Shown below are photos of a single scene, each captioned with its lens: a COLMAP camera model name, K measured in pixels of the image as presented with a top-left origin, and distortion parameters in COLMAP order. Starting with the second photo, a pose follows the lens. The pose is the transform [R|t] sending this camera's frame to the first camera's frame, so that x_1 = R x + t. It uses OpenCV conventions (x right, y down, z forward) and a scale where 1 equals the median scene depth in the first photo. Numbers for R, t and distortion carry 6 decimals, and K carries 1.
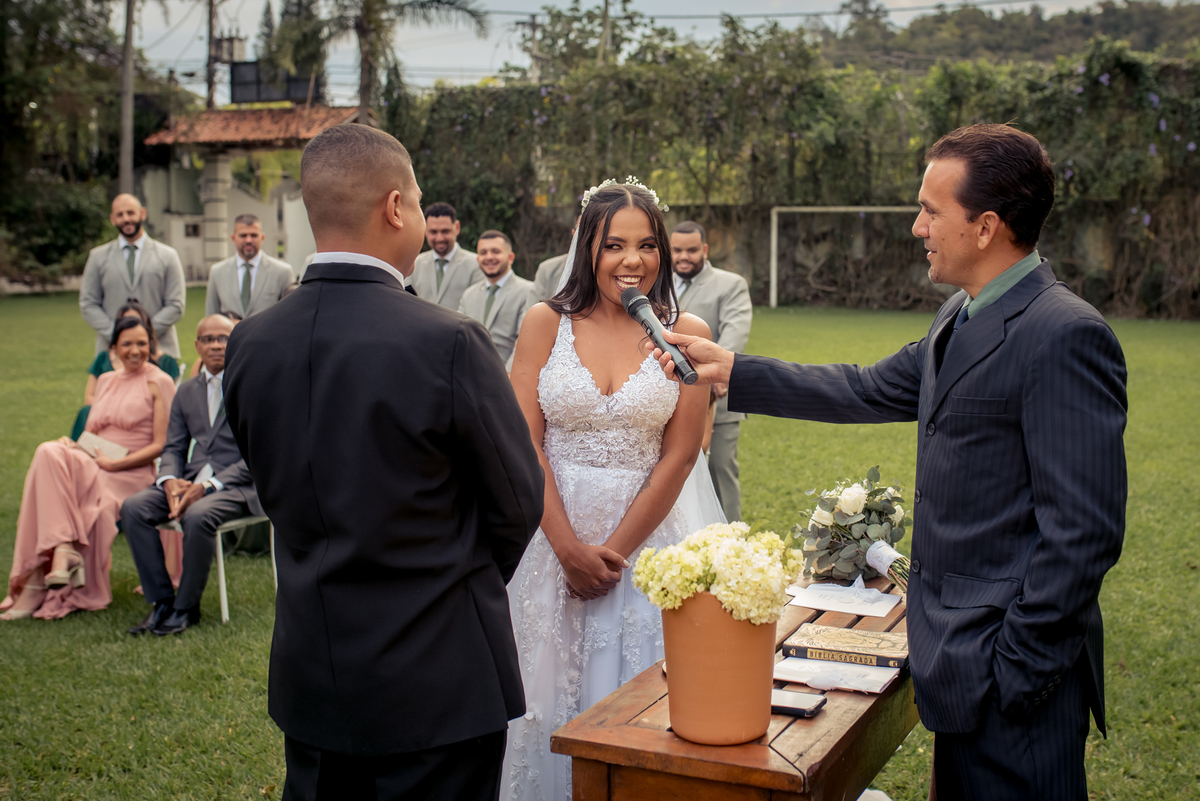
lens RADIAL K [[1280.4, 0, 599.1], [0, 1280.4, 319.5], [0, 0, 1]] dist [-0.018153, 0.007682]
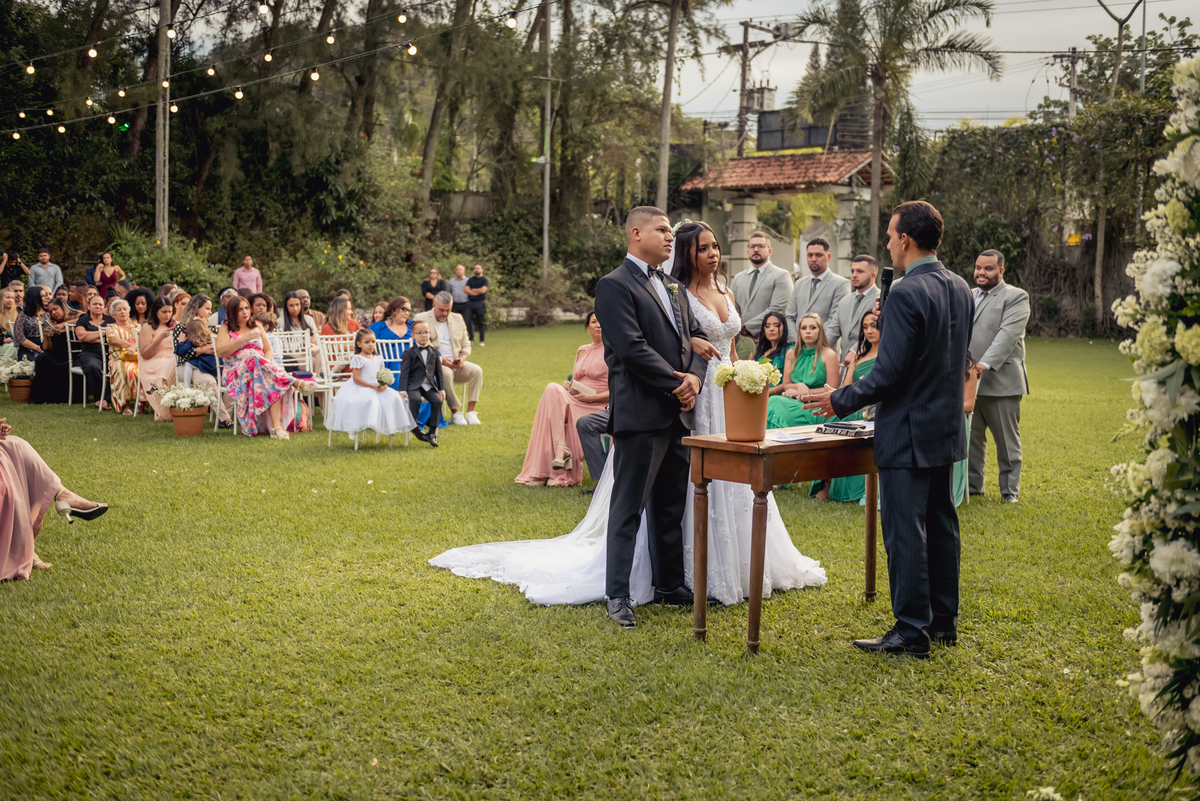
lens RADIAL K [[1444.8, 0, 600.0], [0, 1444.8, 400.5], [0, 0, 1]] dist [-0.000790, 0.000714]
pose [[0.911922, 0.042512, -0.408155, 0.100113], [-0.036244, 0.999076, 0.023082, 0.018712], [0.408759, -0.006256, 0.912621, -0.173653]]
